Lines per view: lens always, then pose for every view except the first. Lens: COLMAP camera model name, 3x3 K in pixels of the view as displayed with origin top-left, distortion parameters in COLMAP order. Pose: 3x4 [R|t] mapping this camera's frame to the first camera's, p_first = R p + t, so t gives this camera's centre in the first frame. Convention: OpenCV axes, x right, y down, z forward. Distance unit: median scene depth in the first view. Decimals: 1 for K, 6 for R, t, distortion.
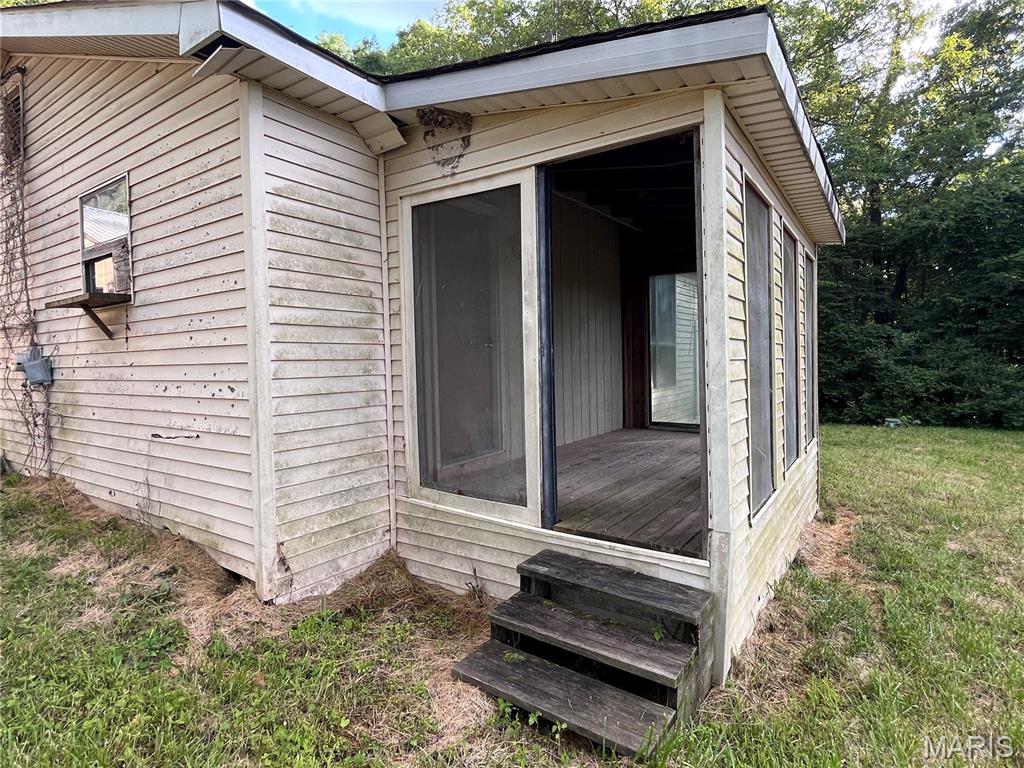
lens RADIAL K [[552.2, 0, 509.5], [0, 552.2, 383.6], [0, 0, 1]] dist [-0.004847, -0.000171]
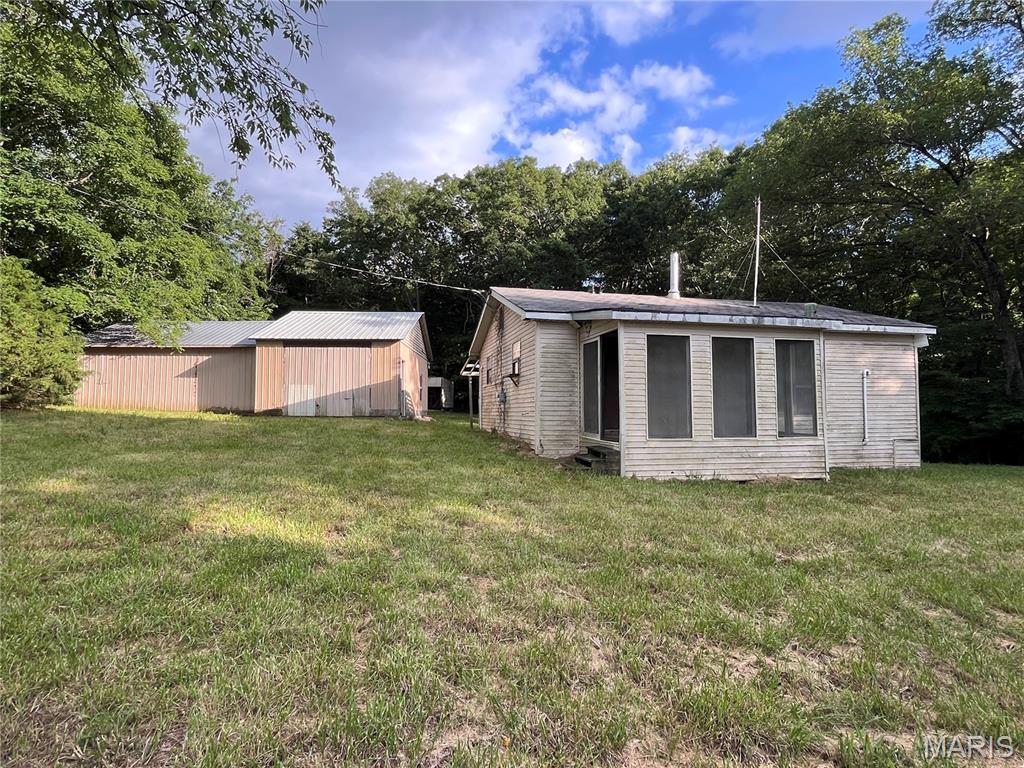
lens RADIAL K [[552.2, 0, 512.2], [0, 552.2, 383.1], [0, 0, 1]] dist [-0.004847, -0.000171]
pose [[0.728934, -0.017336, -0.684365, 1.820991], [-0.046101, 0.996167, -0.074338, 0.174198], [0.683030, 0.085738, 0.725340, -1.701556]]
